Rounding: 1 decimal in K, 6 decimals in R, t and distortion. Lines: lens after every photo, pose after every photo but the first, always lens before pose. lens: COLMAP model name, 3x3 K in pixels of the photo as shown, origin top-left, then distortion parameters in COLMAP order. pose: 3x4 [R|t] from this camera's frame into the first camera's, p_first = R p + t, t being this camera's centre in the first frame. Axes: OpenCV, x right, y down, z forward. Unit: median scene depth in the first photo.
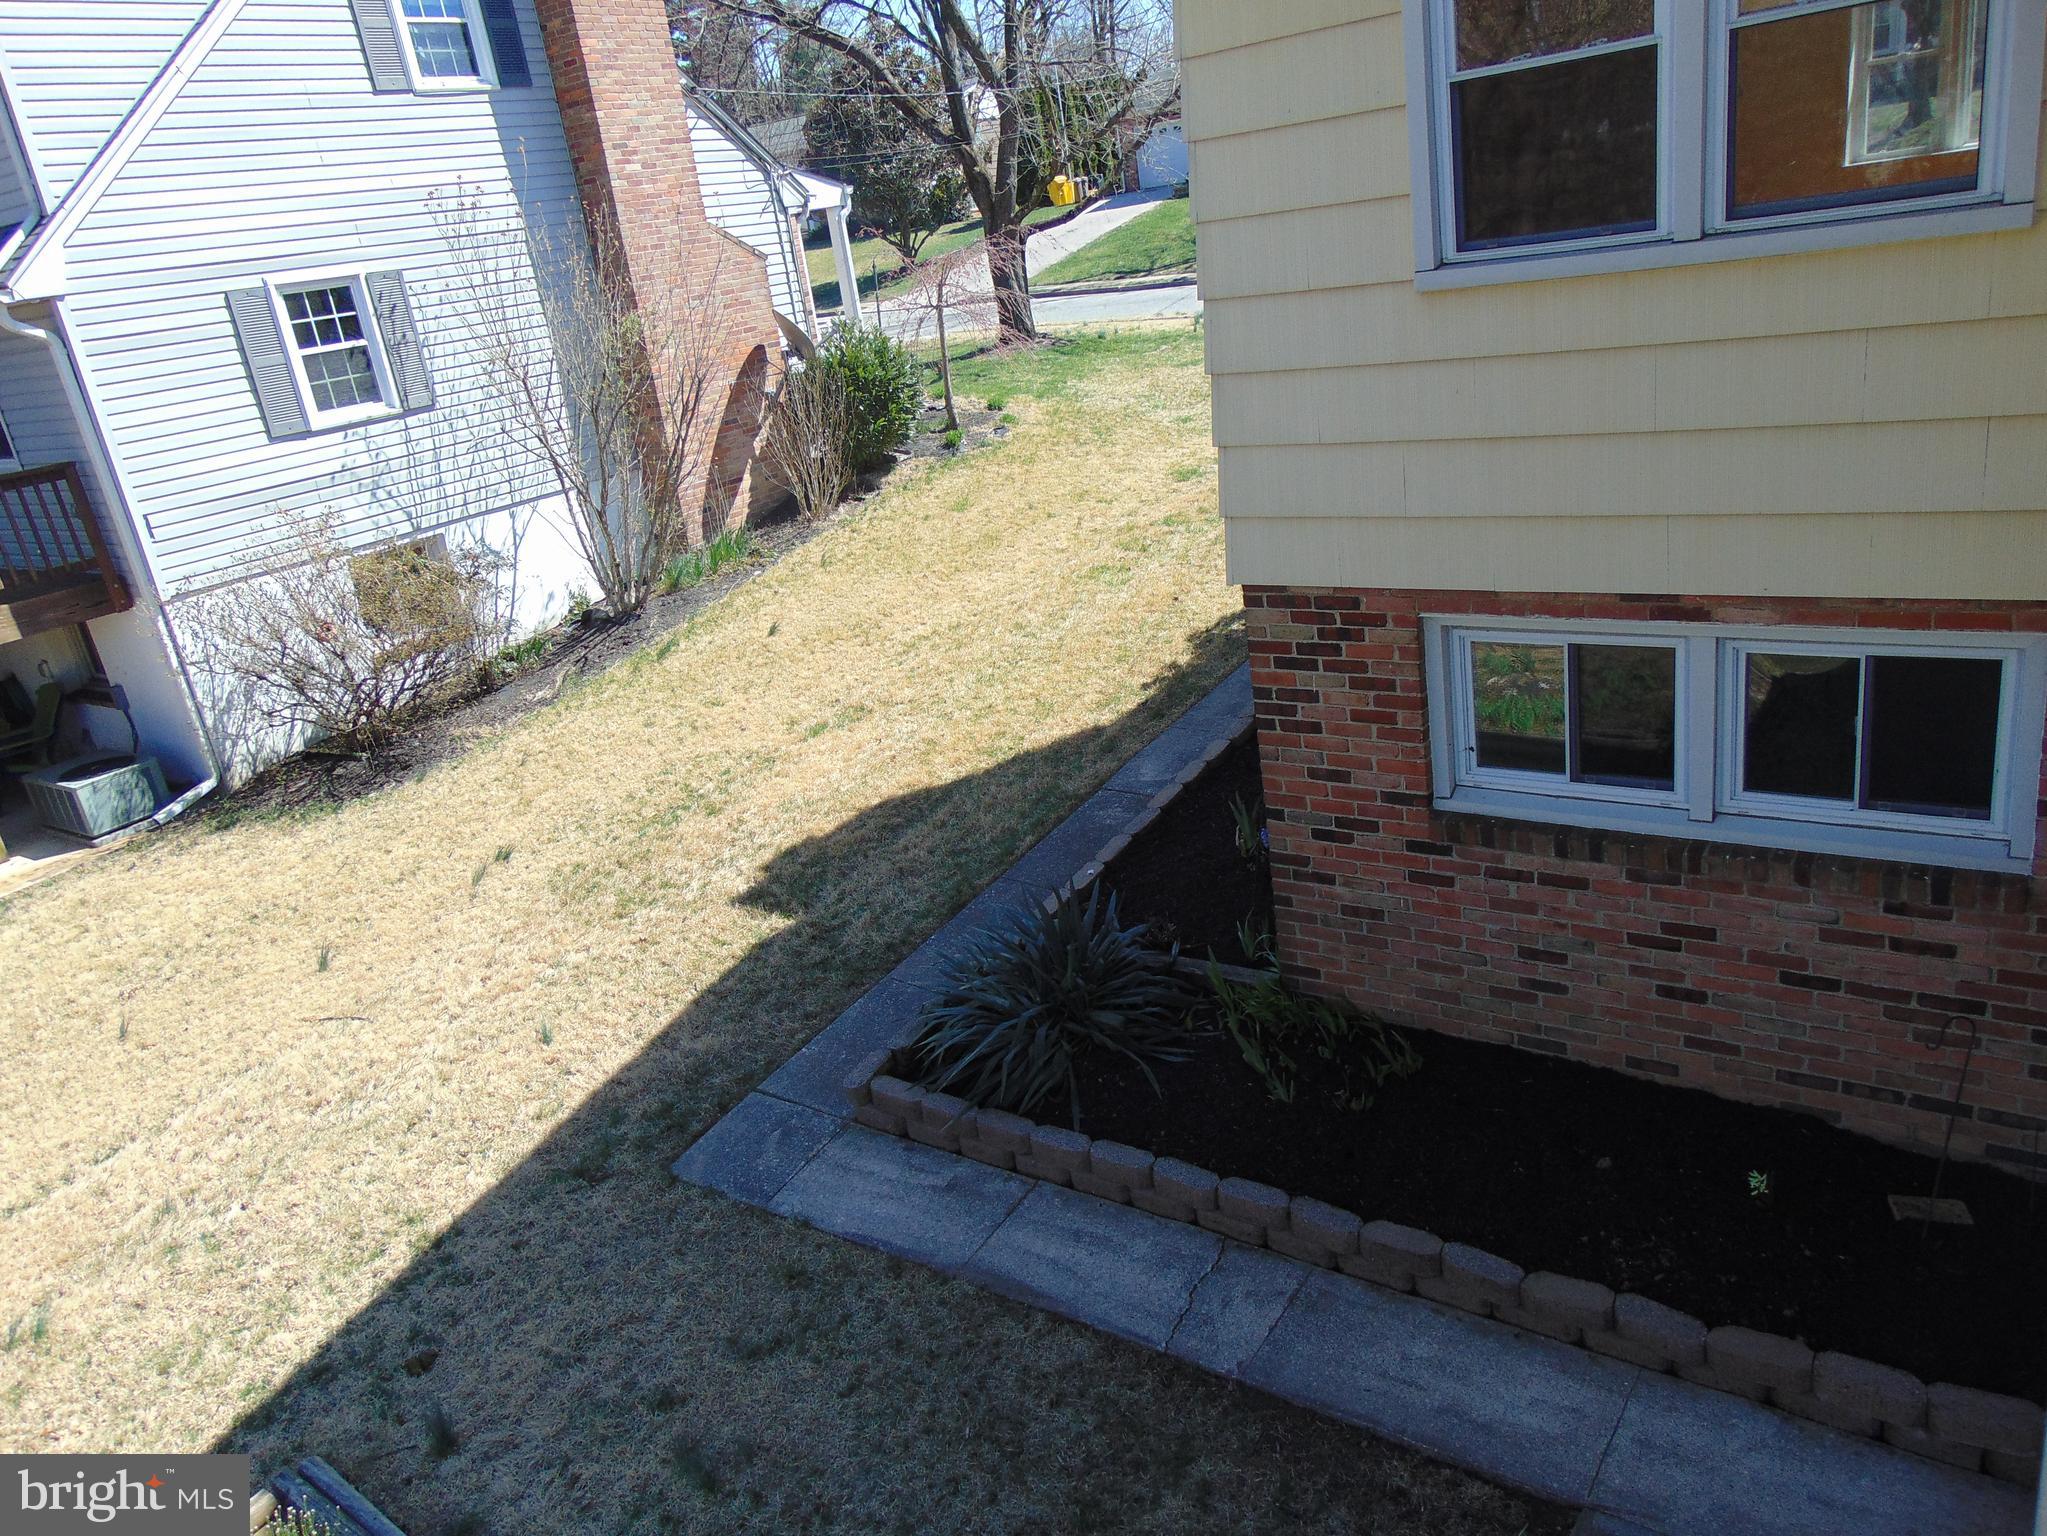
lens RADIAL K [[1535.4, 0, 1013.9], [0, 1535.4, 772.2], [0, 0, 1]] dist [-0.028409, 0.062396]
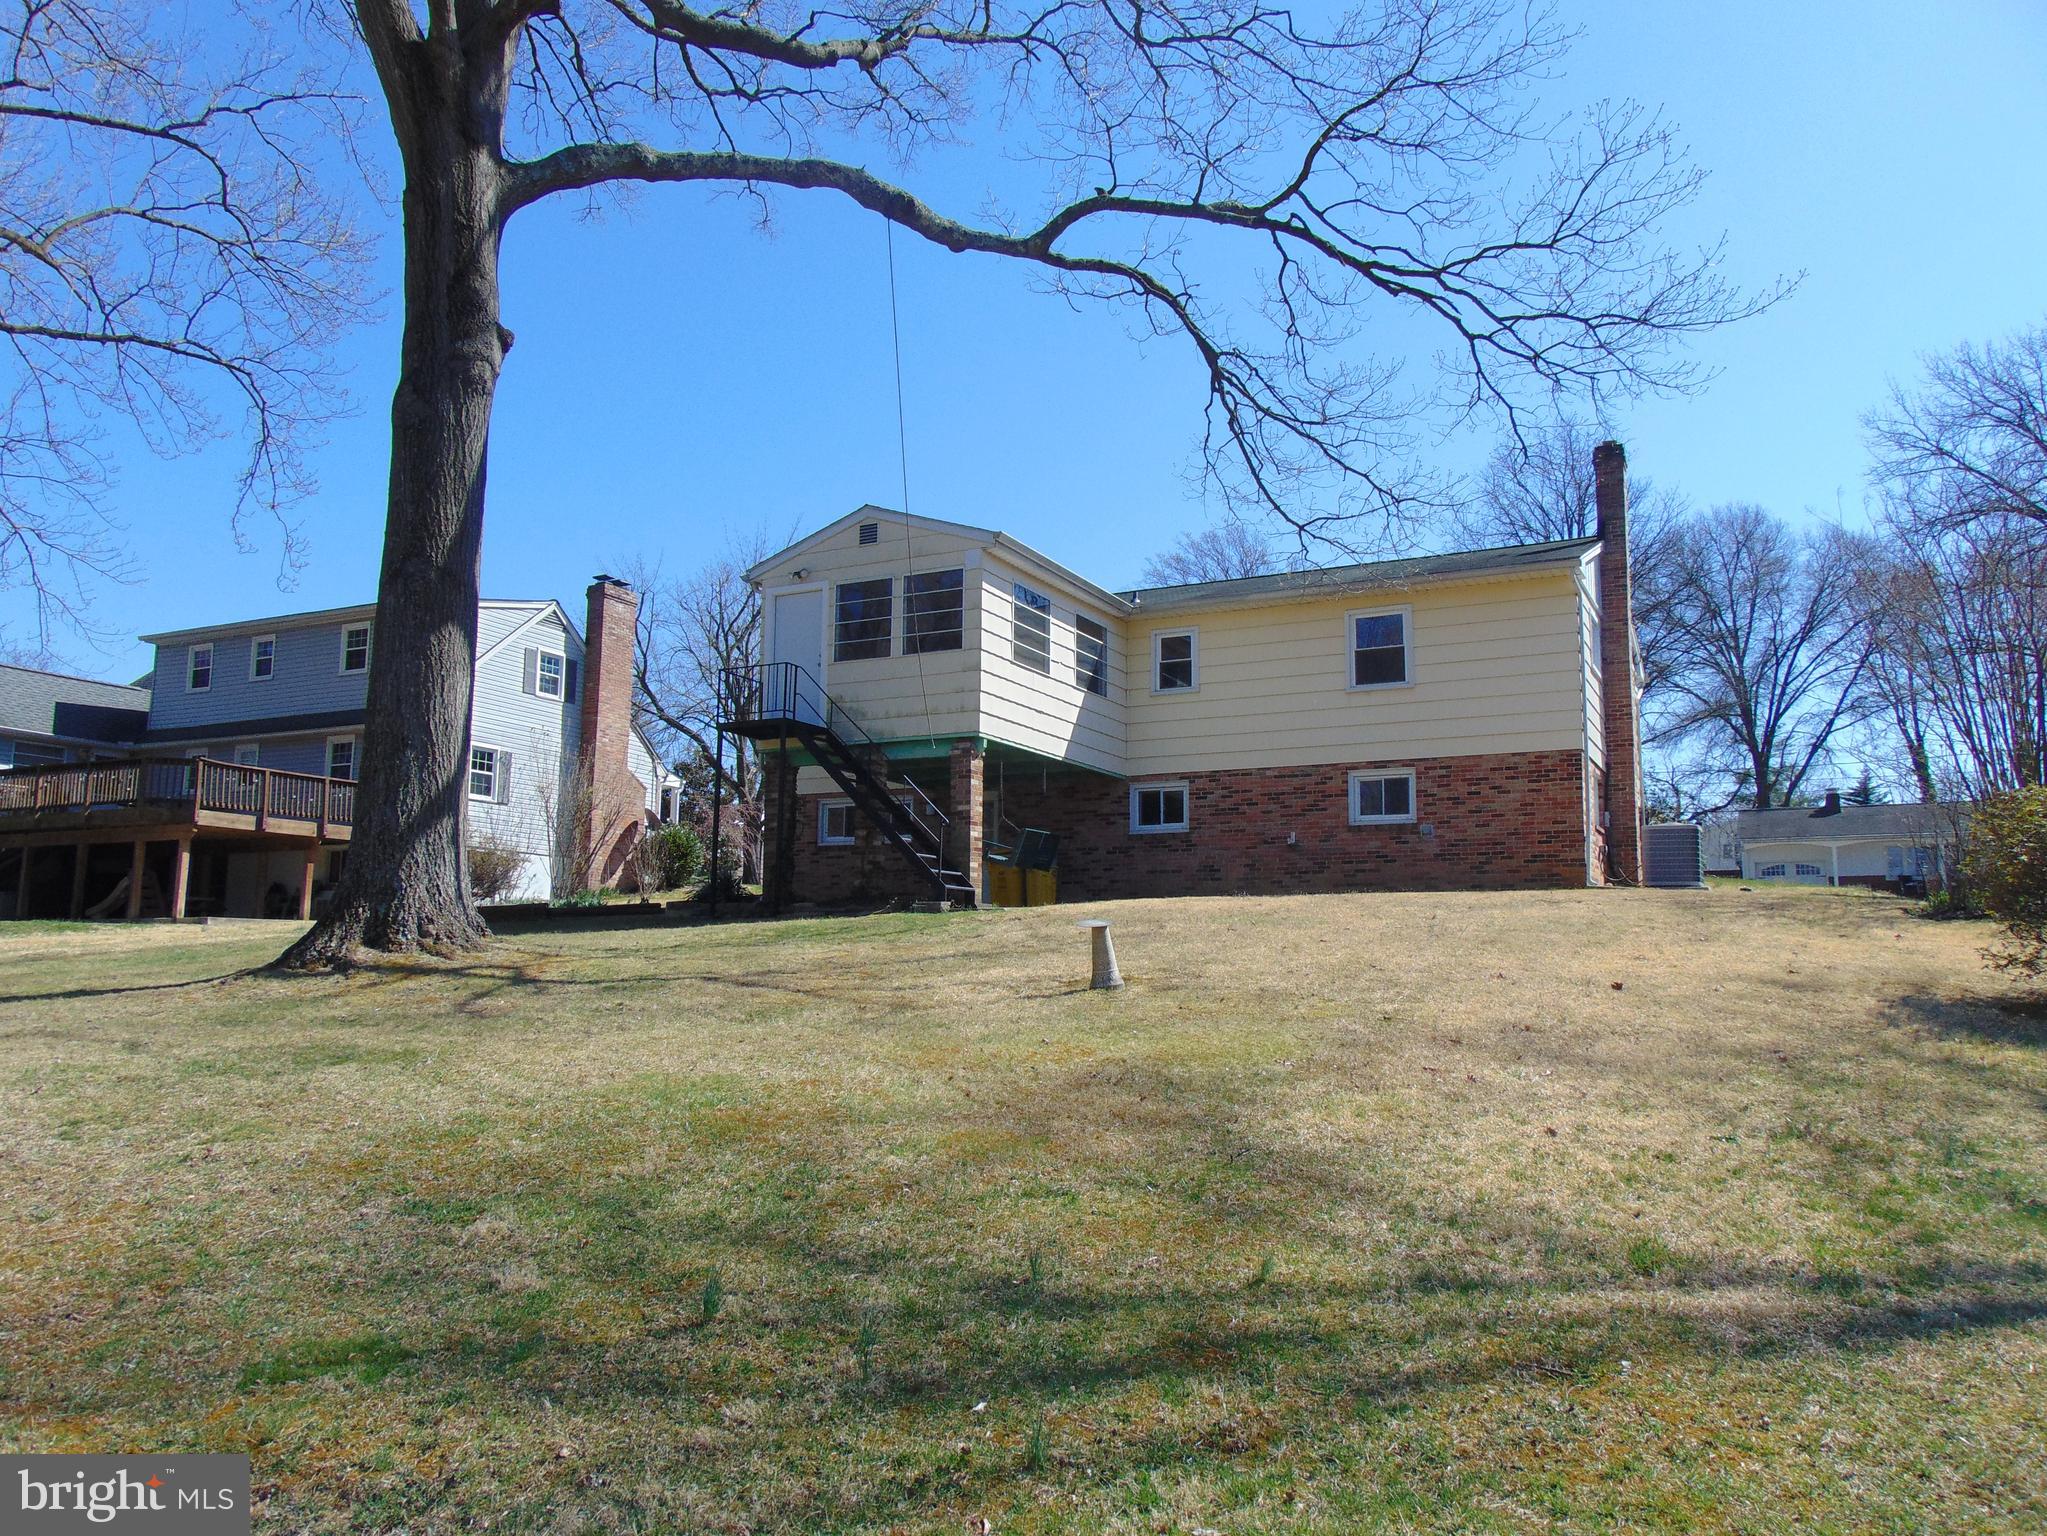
lens RADIAL K [[1535.4, 0, 1024.9], [0, 1535.4, 768.4], [0, 0, 1]] dist [-0.028409, 0.062396]
pose [[0.976634, 0.171778, 0.129145, 0.105038], [-0.087785, 0.867375, -0.489852, 0.817532], [-0.196163, 0.467069, 0.862187, -1.278852]]
